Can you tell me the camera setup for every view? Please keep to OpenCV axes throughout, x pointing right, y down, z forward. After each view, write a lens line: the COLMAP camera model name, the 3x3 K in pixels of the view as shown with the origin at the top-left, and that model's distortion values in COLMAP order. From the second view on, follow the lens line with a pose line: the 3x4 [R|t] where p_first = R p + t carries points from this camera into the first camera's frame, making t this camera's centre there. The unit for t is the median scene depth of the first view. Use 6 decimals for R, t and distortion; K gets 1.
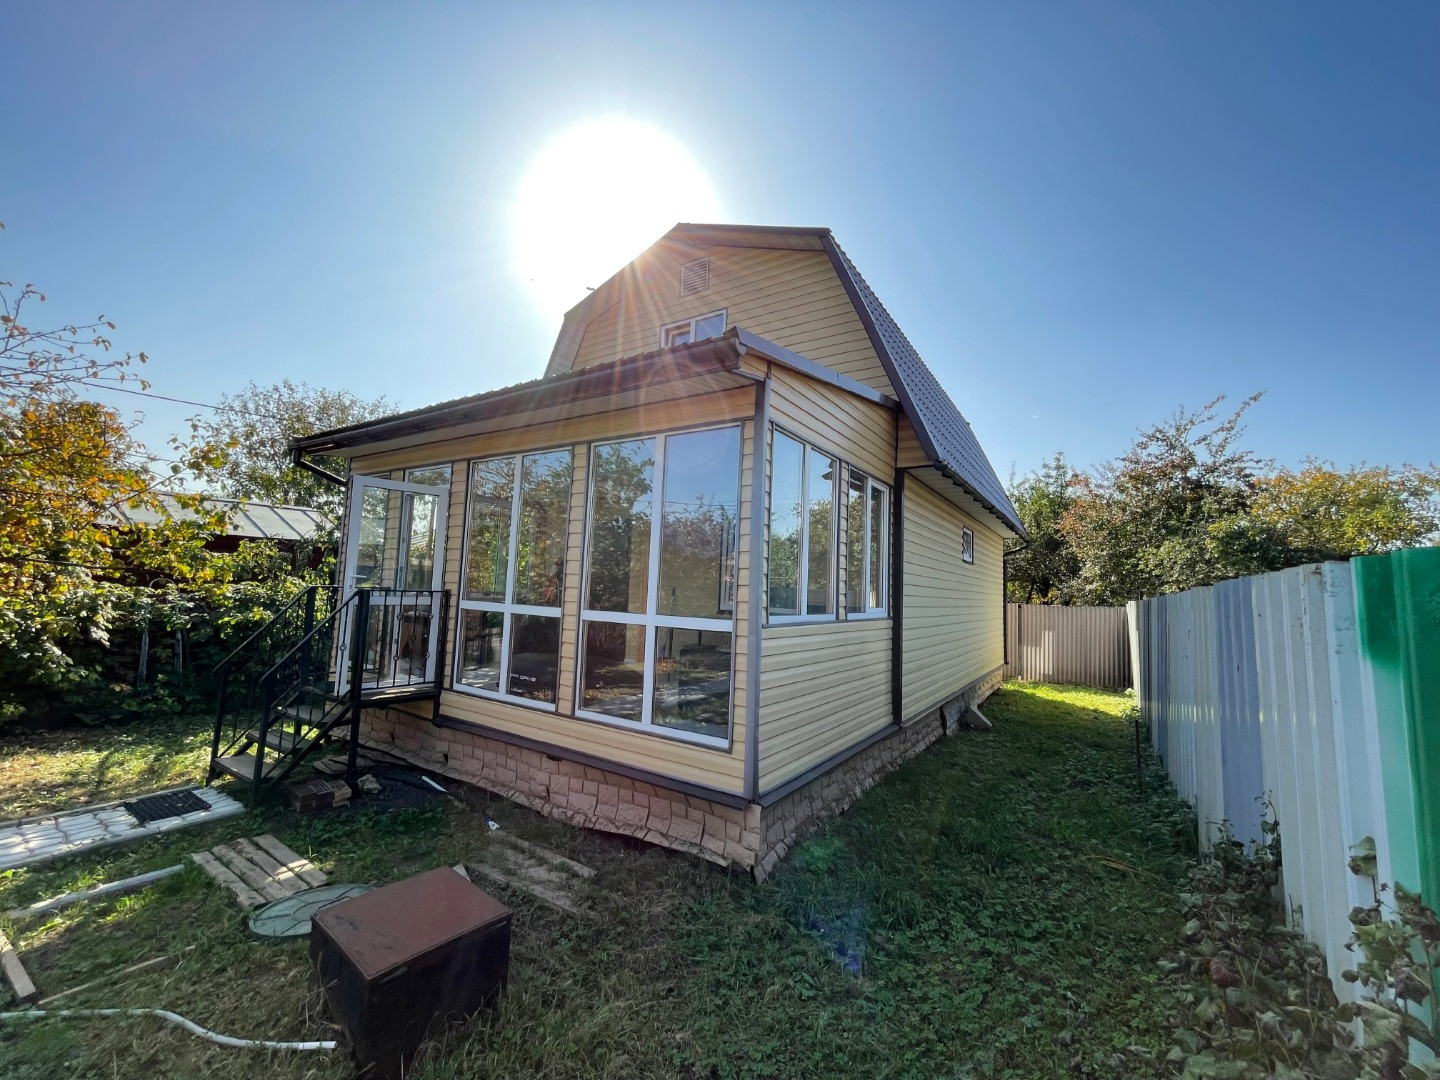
lens RADIAL K [[584.8, 0, 718.5], [0, 584.8, 531.7], [0, 0, 1]] dist [-0.003397, -0.000481]
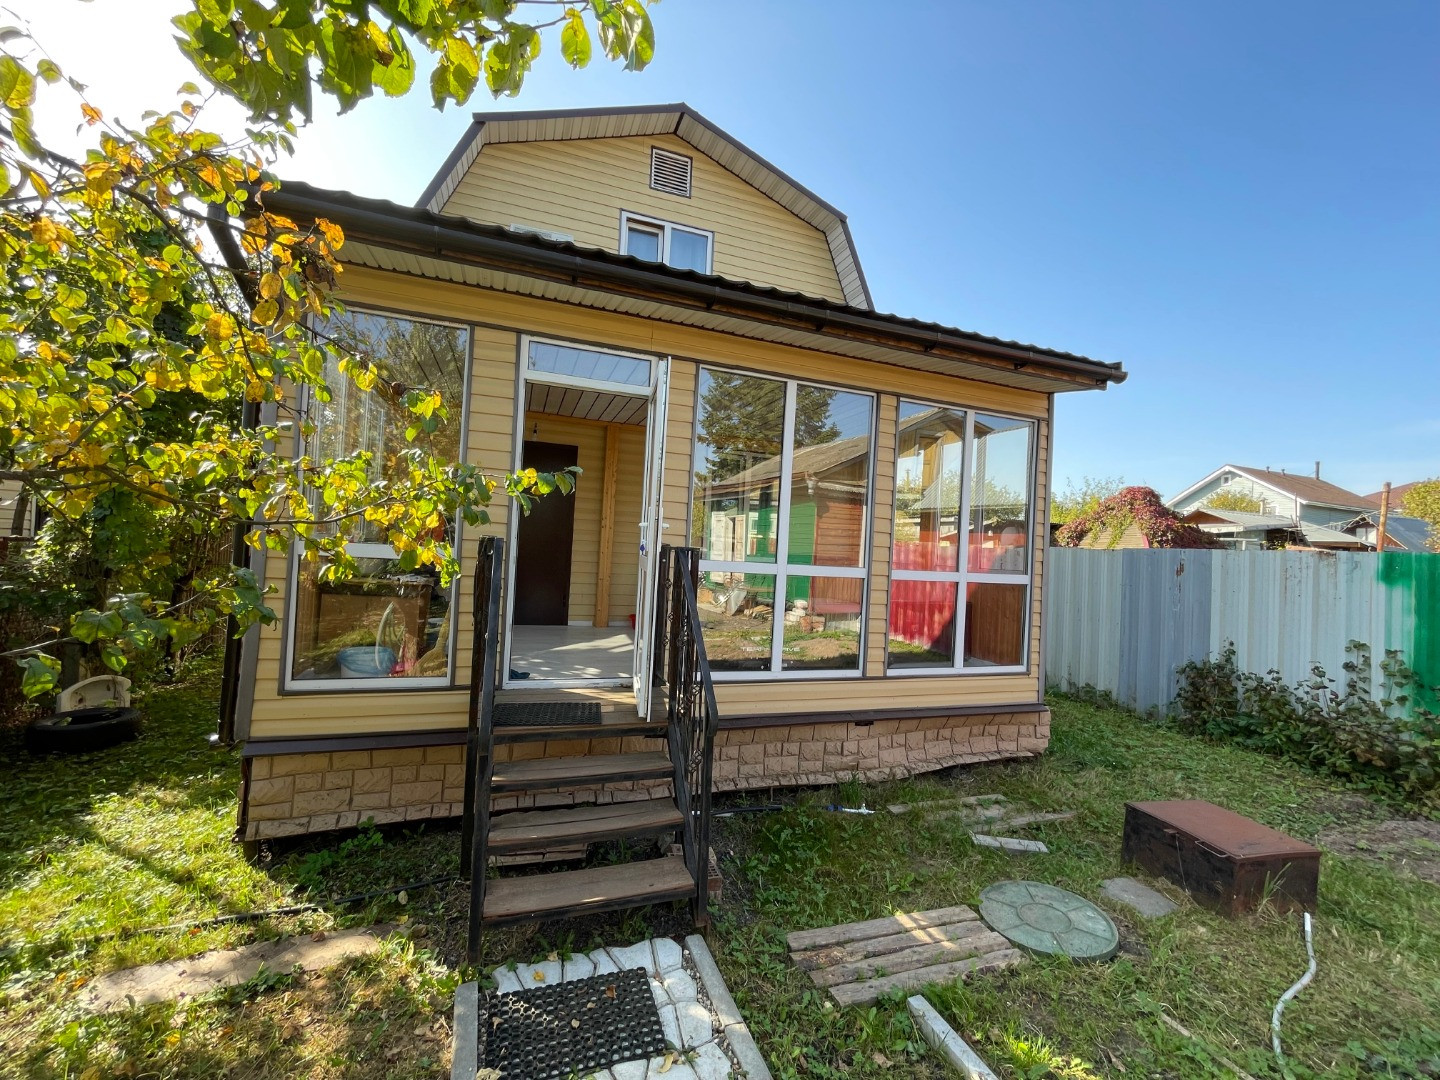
lens RADIAL K [[584.8, 0, 719.0], [0, 584.8, 542.0], [0, 0, 1]] dist [-0.003397, -0.000481]
pose [[0.601679, 0.007731, 0.798701, -1.308168], [-0.105599, 0.991946, 0.069949, 0.056813], [-0.791727, -0.126428, 0.597649, 0.720362]]
